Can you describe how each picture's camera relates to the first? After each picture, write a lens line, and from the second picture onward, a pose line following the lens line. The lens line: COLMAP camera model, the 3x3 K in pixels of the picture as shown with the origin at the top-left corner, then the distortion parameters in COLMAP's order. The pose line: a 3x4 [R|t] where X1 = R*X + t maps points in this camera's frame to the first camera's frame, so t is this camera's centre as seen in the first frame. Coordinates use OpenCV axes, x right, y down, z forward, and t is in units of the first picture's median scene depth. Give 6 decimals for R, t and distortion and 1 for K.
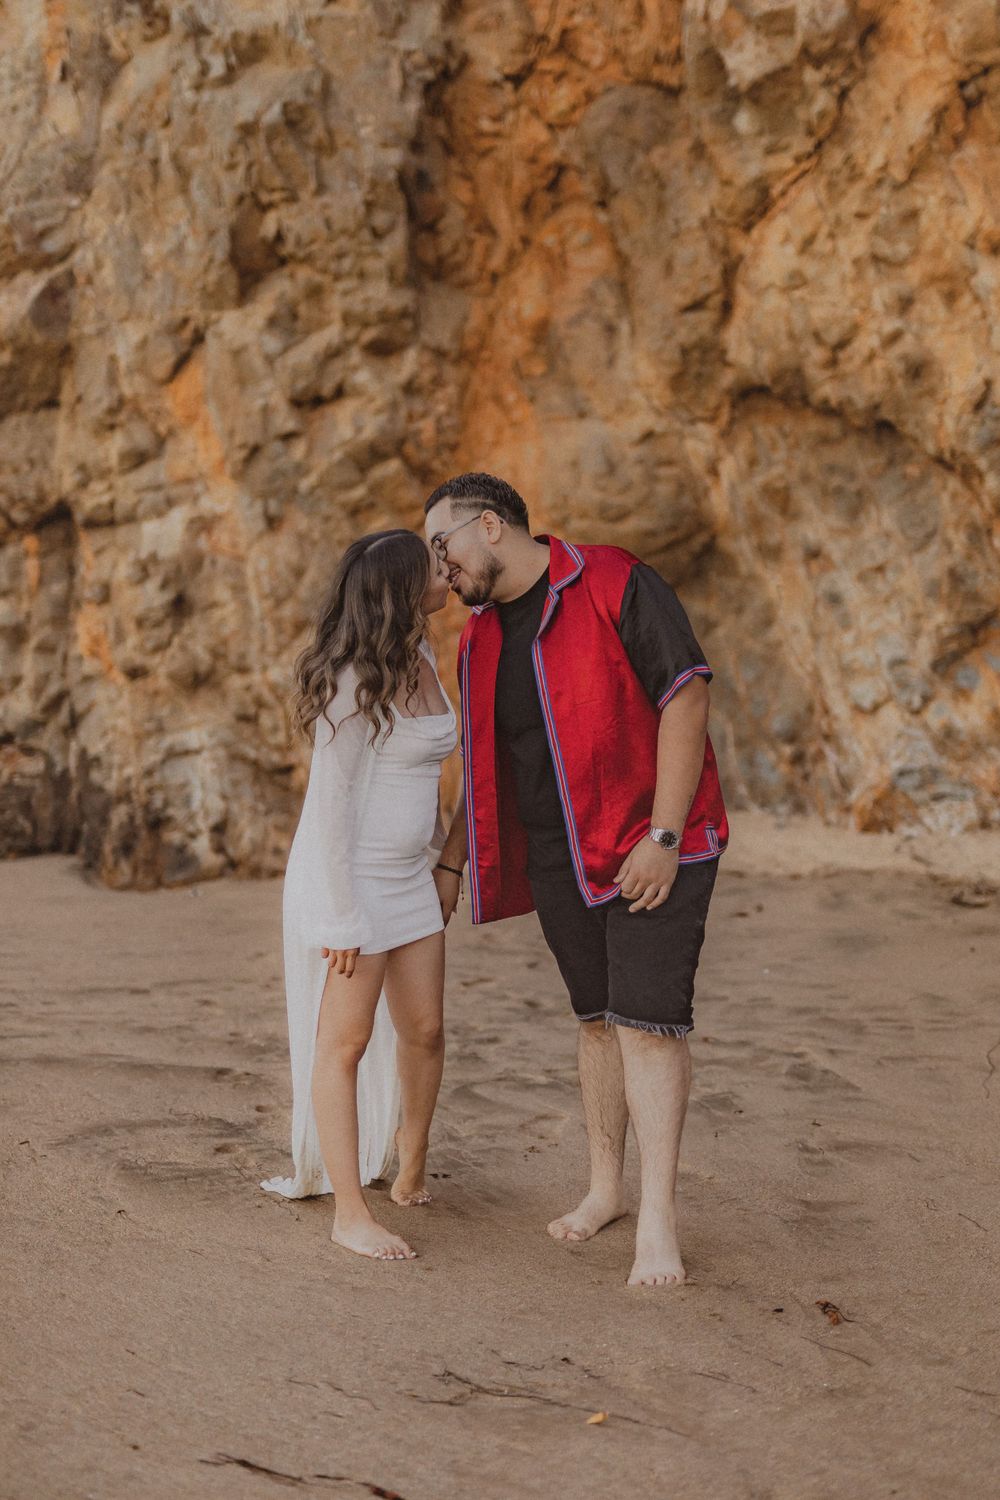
lens RADIAL K [[2132.2, 0, 499.8], [0, 2132.2, 748.6], [0, 0, 1]] dist [-0.001422, 0.000000]
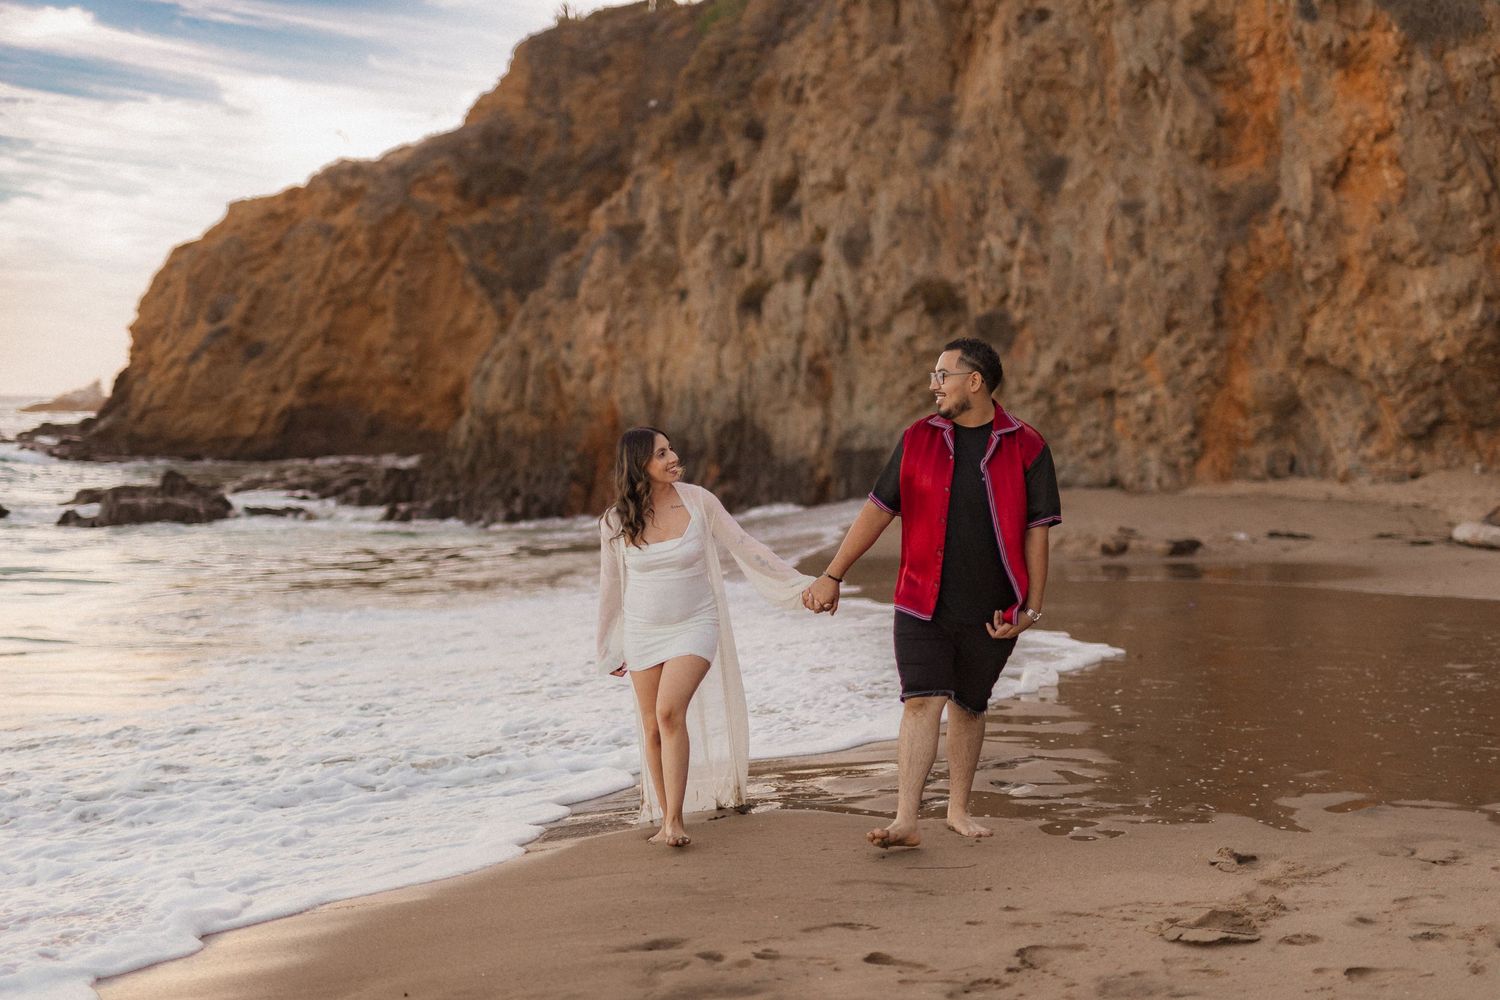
lens RADIAL K [[2132.2, 0, 754.5], [0, 2132.2, 503.9], [0, 0, 1]] dist [-0.001422, 0.000000]
pose [[0.979541, 0.018306, -0.200412, -0.075717], [-0.016745, 0.999815, 0.009482, 0.055281], [0.200548, -0.005932, 0.979666, -2.714542]]
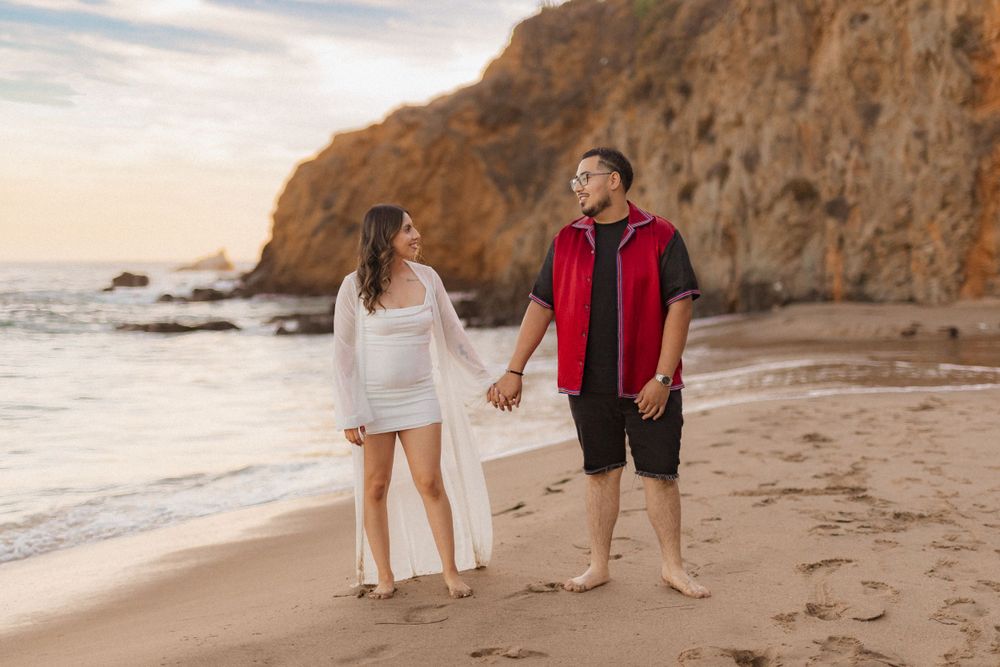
lens RADIAL K [[1496.9, 0, 498.1], [0, 1496.9, 334.1], [0, 0, 1]] dist [0.009433, 0.000000]
pose [[0.952404, 0.009140, -0.304702, -0.023228], [-0.005275, 0.999895, 0.013505, 0.089963], [0.304793, -0.011255, 0.952352, -3.458460]]
